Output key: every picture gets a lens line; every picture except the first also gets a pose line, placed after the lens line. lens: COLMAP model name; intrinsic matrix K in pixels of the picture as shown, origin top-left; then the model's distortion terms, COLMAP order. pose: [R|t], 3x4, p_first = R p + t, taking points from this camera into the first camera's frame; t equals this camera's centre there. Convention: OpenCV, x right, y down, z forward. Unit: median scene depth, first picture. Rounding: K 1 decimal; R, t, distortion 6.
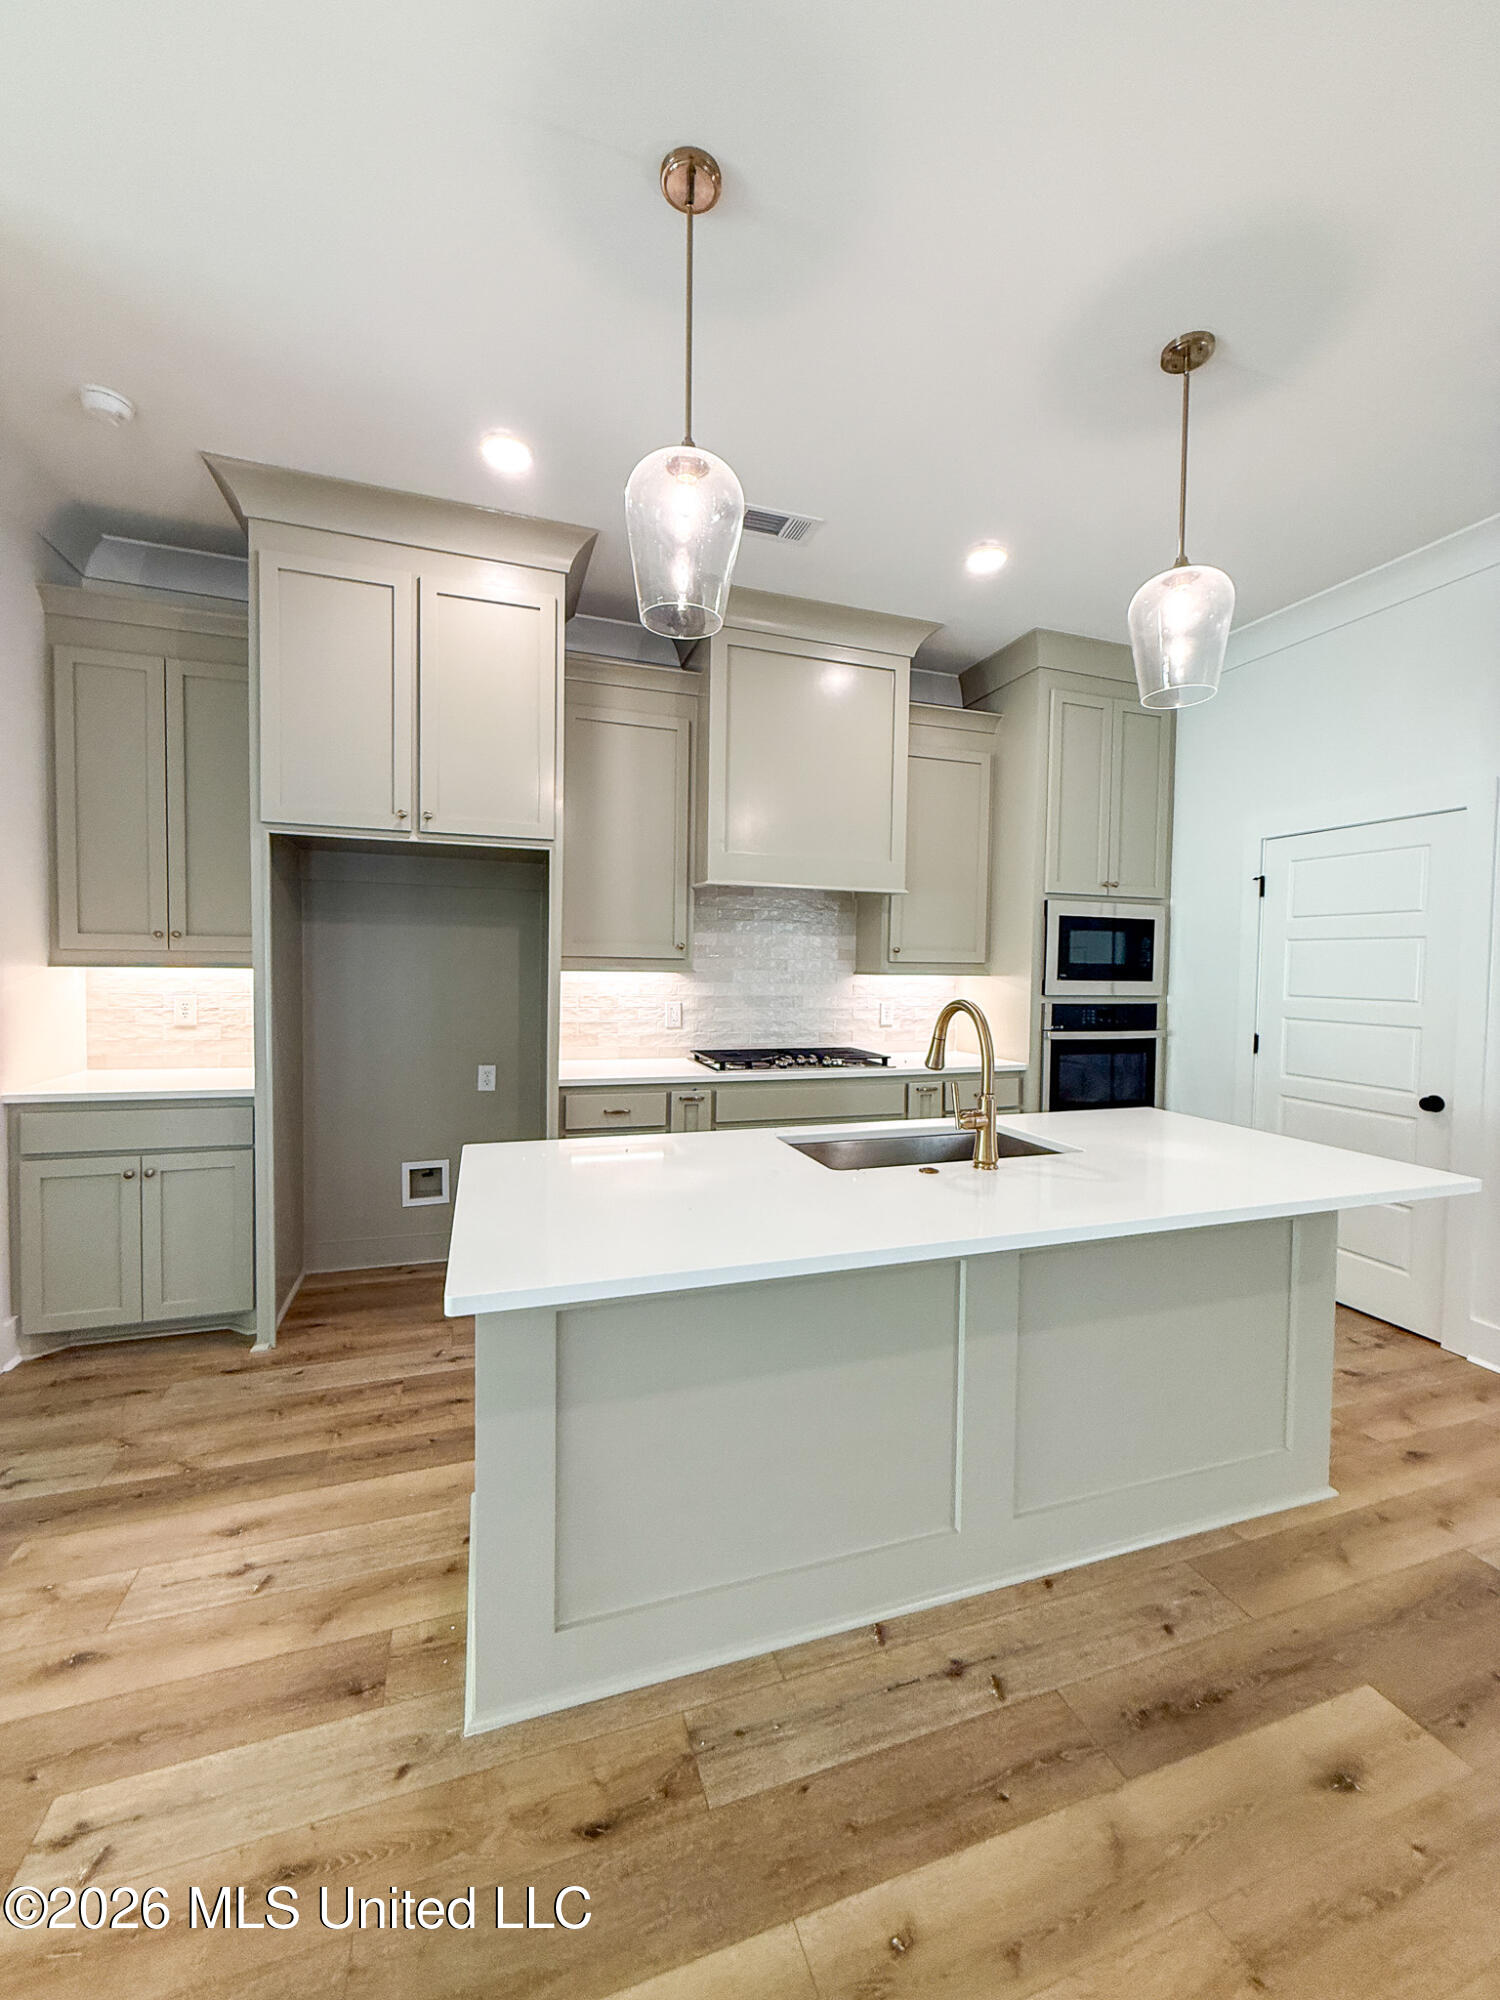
lens RADIAL K [[796.2, 0, 751.9], [0, 796.2, 991.7], [0, 0, 1]] dist [-0.000641, 0.000266]
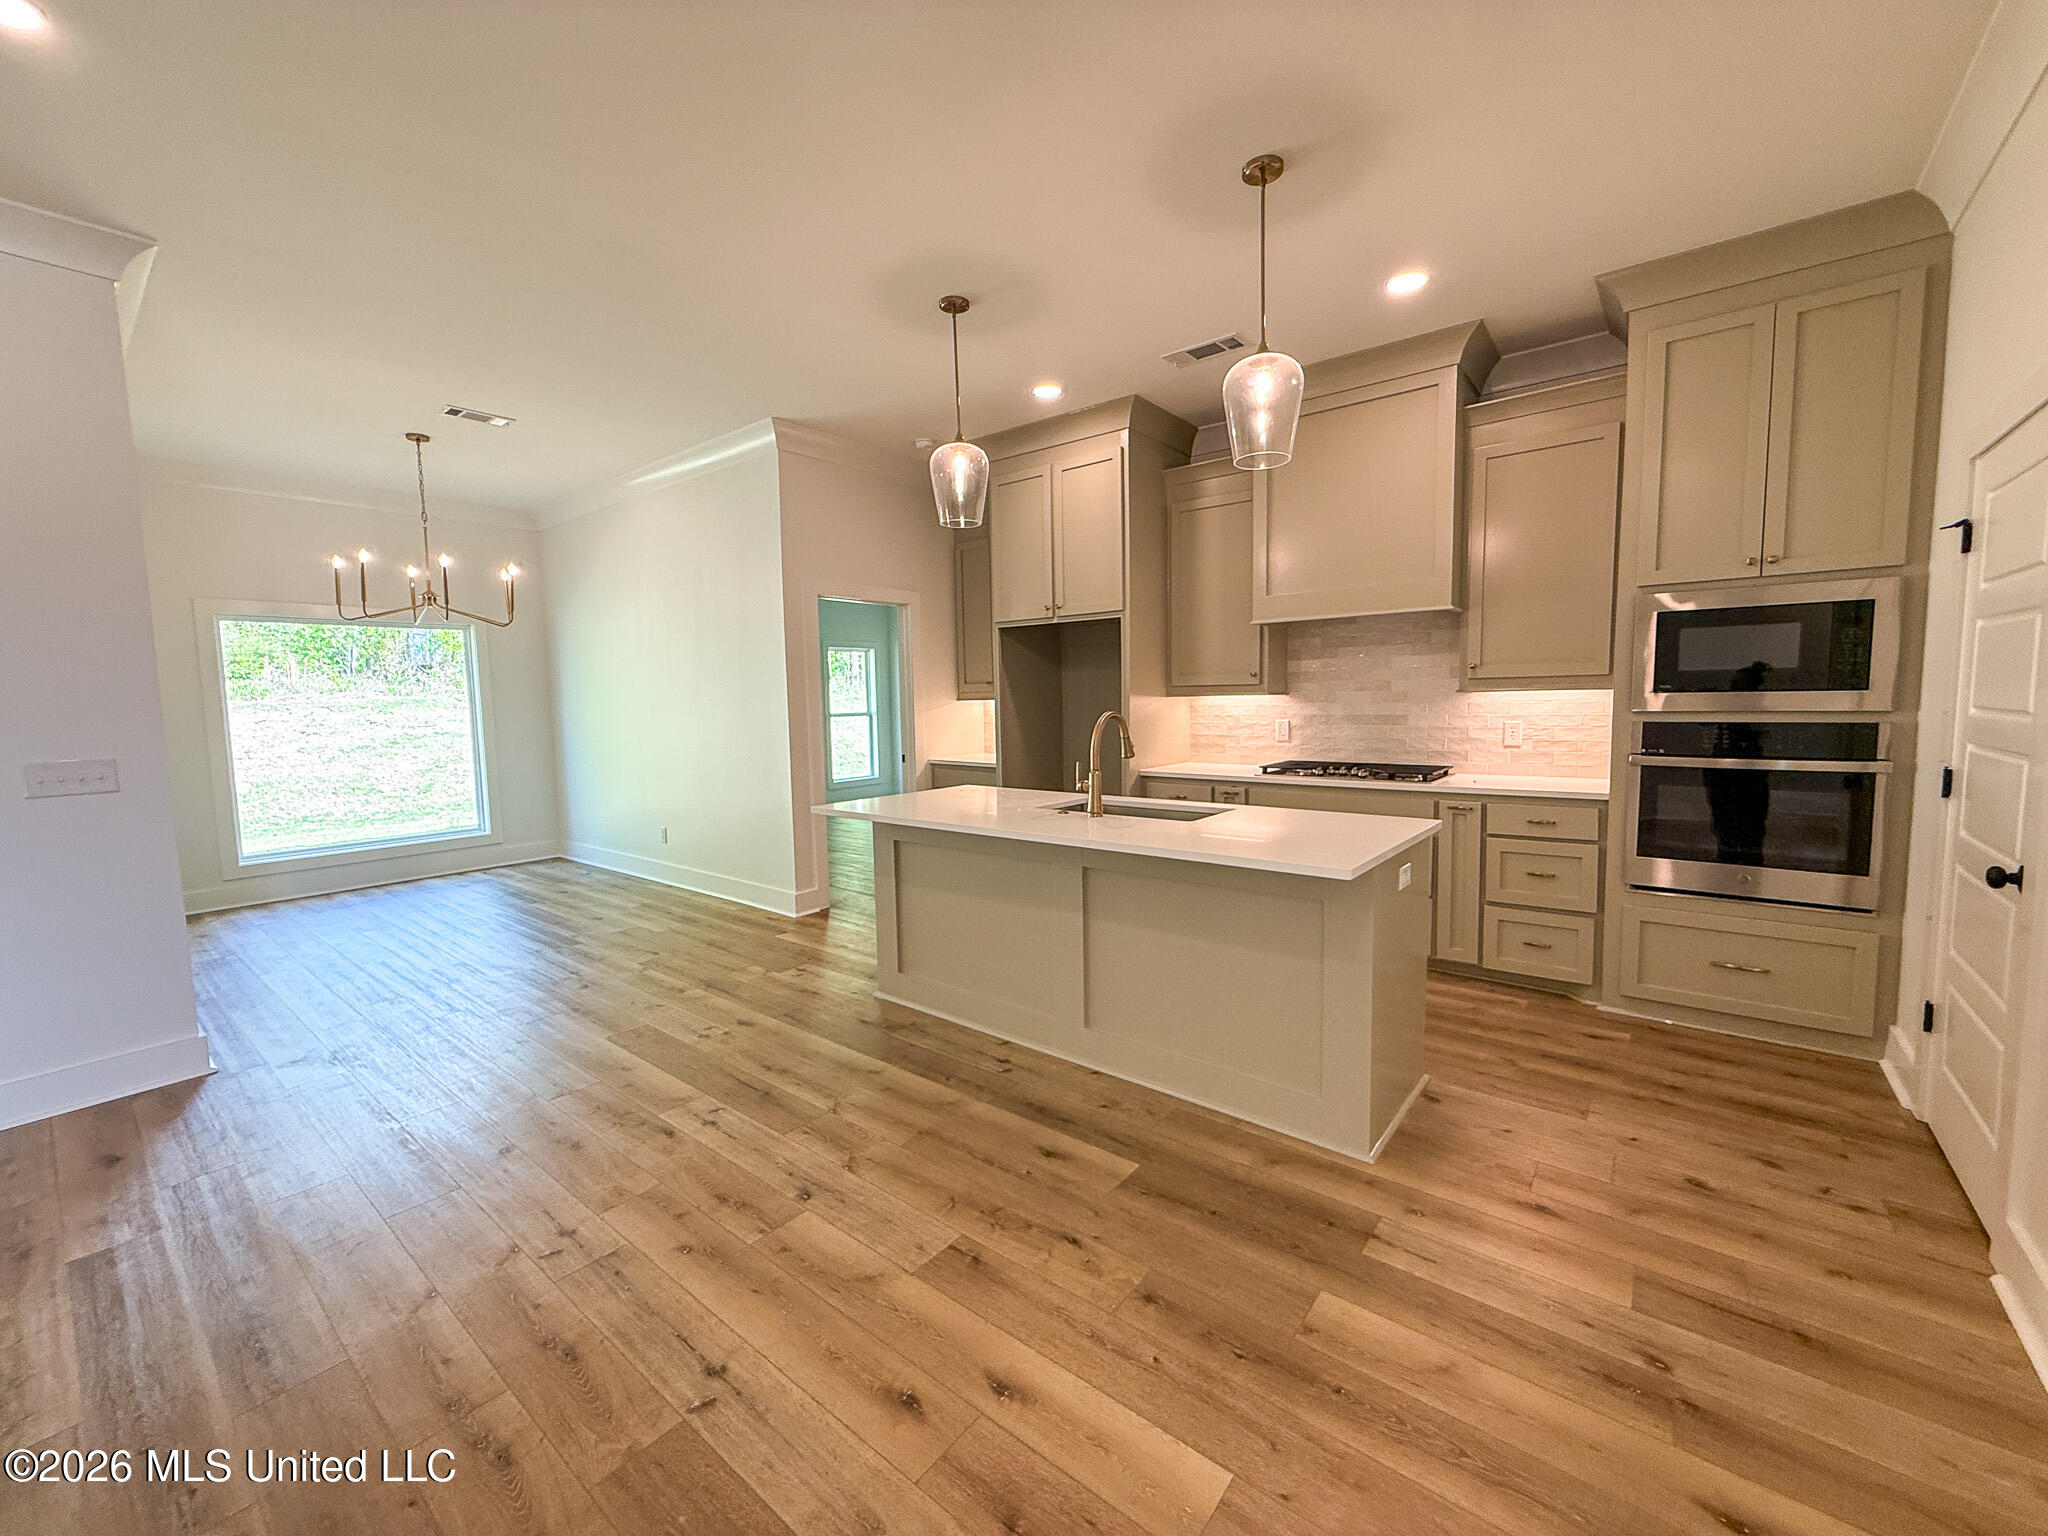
lens RADIAL K [[815.3, 0, 1017.2], [0, 815.3, 767.0], [0, 0, 1]] dist [-0.000641, 0.000266]
pose [[0.526028, 0.049237, -0.849041, 0.797818], [-0.000783, 0.998350, 0.057411, 0.014544], [0.850467, -0.029535, 0.525198, 0.008355]]
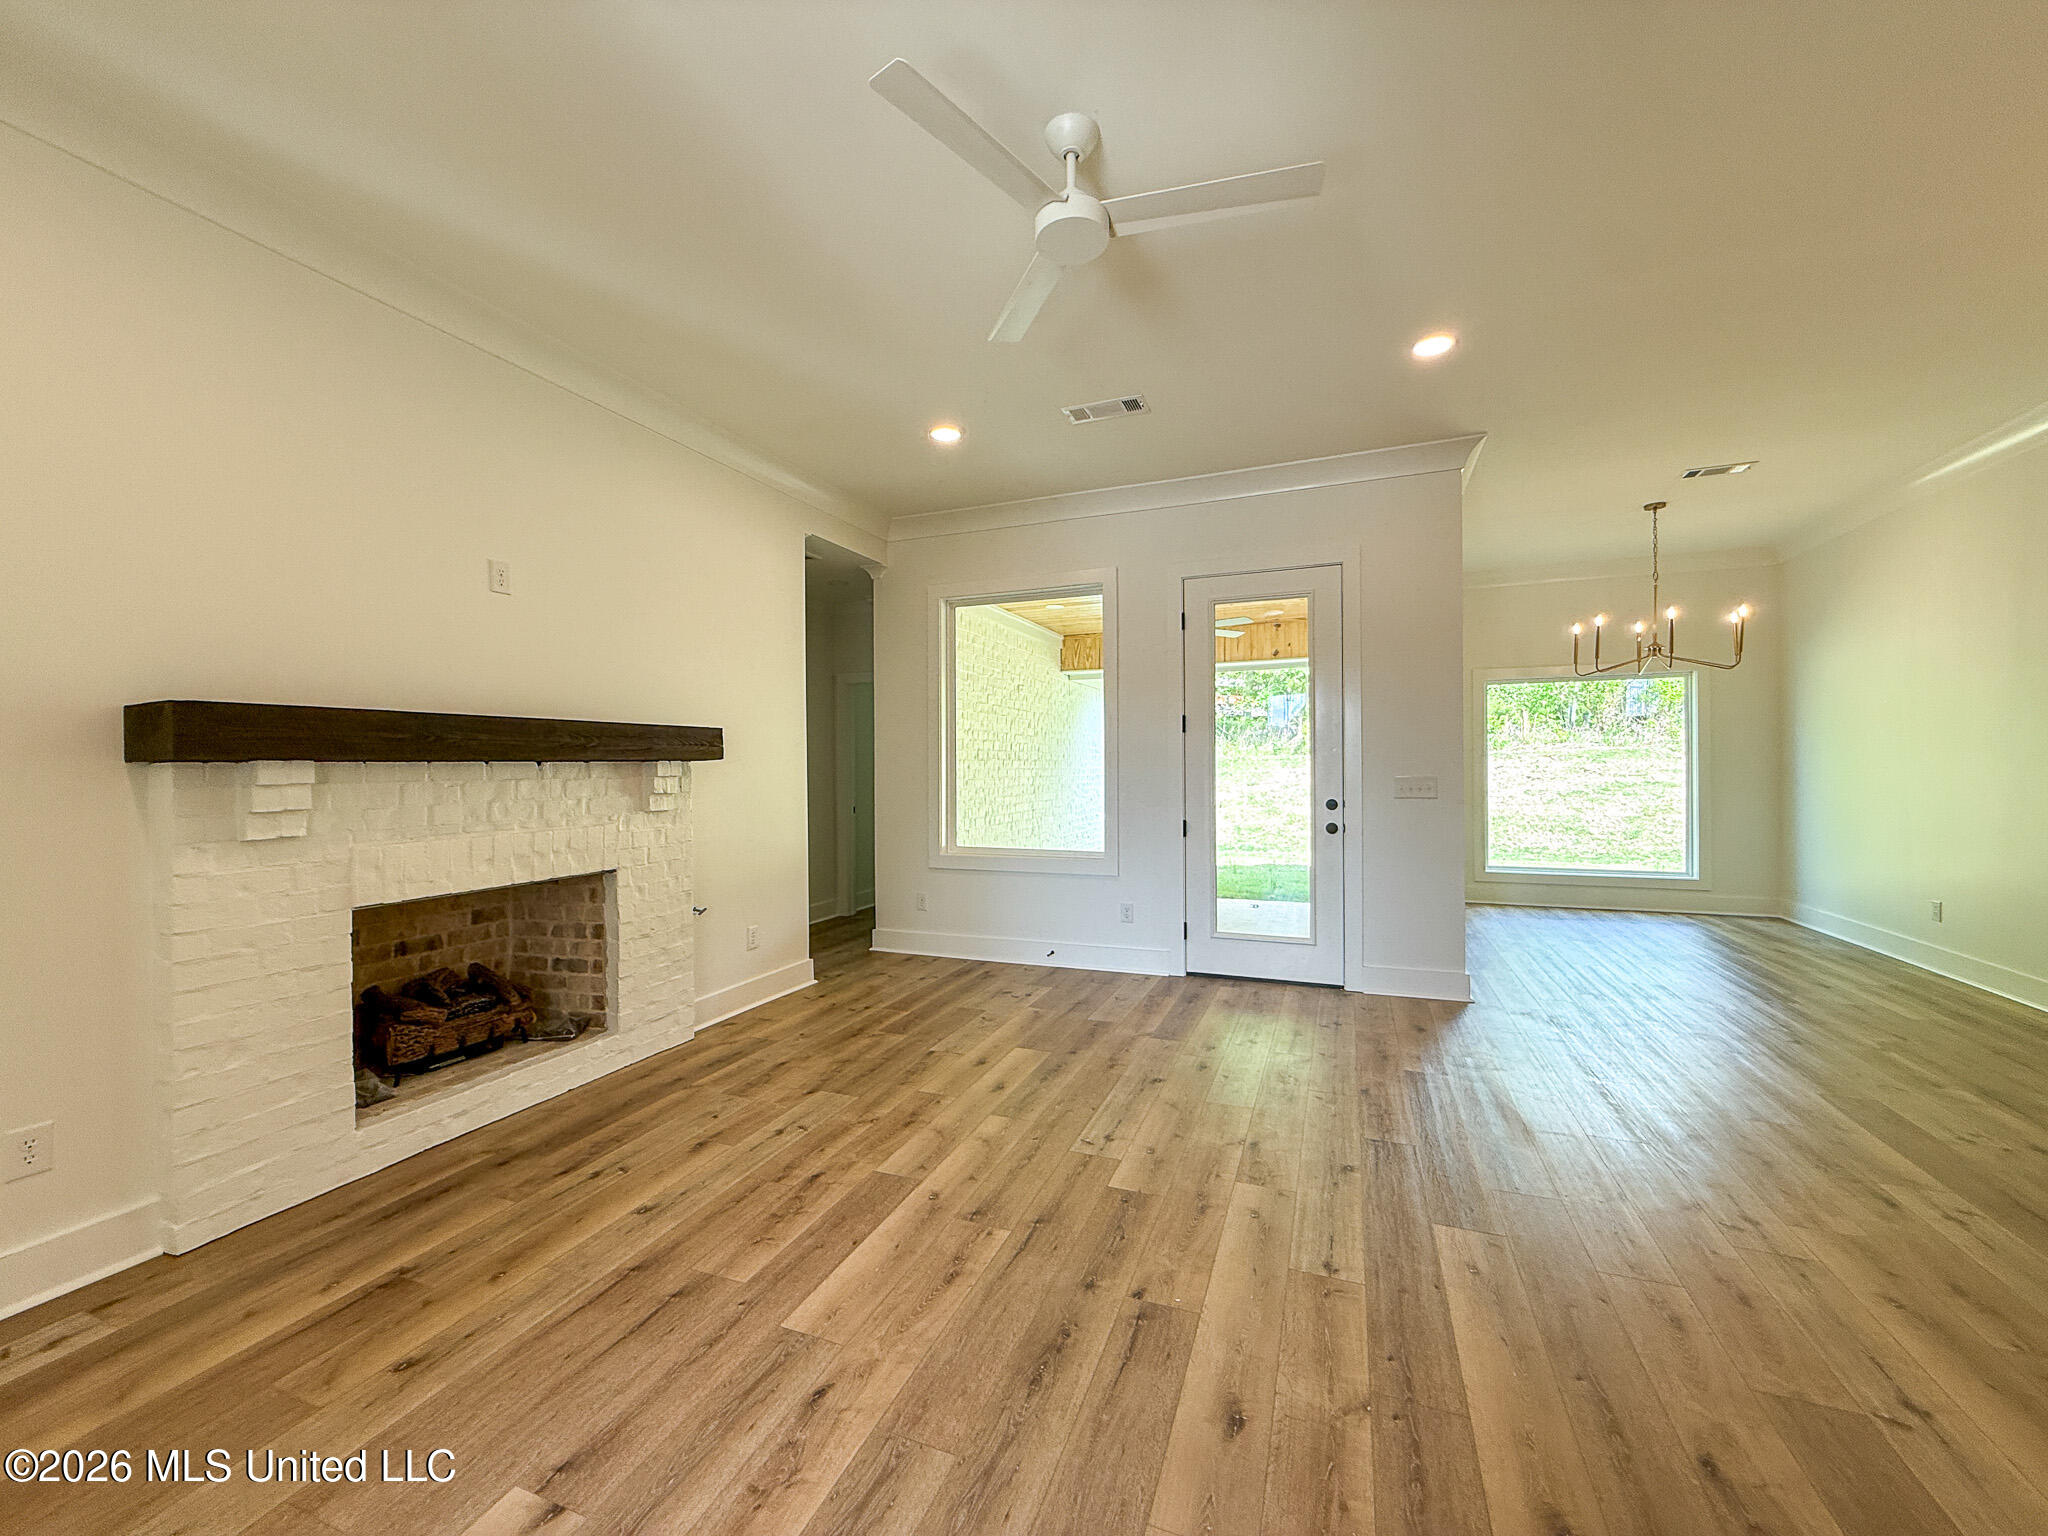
lens RADIAL K [[815.3, 0, 1017.2], [0, 815.3, 767.0], [0, 0, 1]] dist [-0.000641, 0.000266]
pose [[-0.659940, -0.008769, -0.751267, 0.989403], [-0.027119, 0.999558, 0.012155, 0.039336], [0.750828, 0.028395, -0.659887, 0.010816]]
